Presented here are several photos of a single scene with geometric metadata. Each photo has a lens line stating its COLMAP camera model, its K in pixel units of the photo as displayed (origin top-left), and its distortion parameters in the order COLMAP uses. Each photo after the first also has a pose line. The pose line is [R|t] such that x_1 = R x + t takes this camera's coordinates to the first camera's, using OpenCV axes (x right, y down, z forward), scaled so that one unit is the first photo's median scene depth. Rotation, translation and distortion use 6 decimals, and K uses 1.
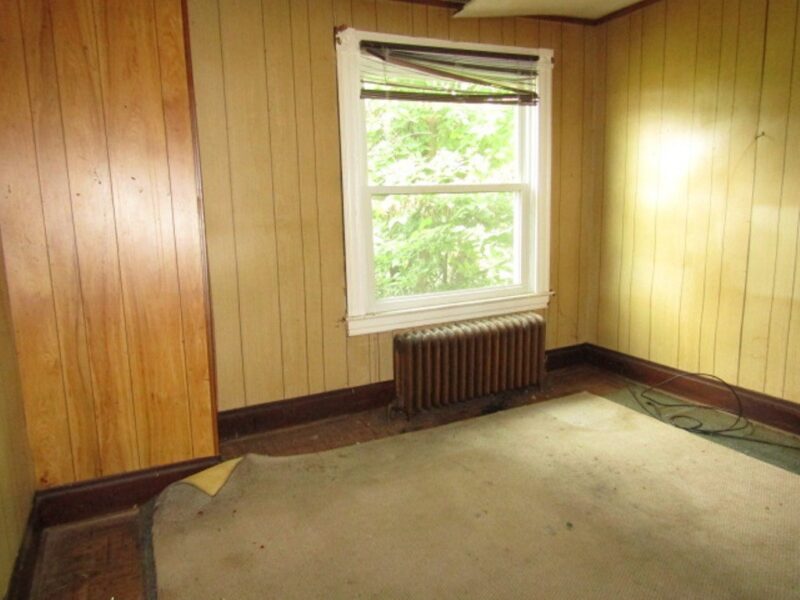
lens RADIAL K [[554.6, 0, 400.0], [0, 554.6, 300.0], [0, 0, 1]] dist [-0.006015, -0.002555]
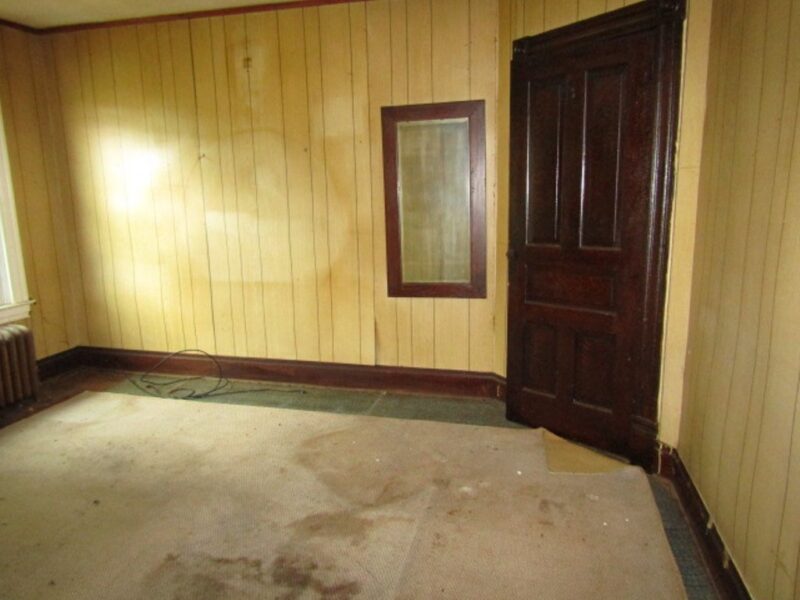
lens RADIAL K [[545.2, 0, 400.0], [0, 545.2, 300.0], [0, 0, 1]] dist [0.005684, 0.003412]
pose [[0.628389, -0.129119, 0.767109, -0.063386], [0.130423, 0.989657, 0.059740, 0.012674], [-0.766888, 0.062509, 0.638729, -0.122202]]
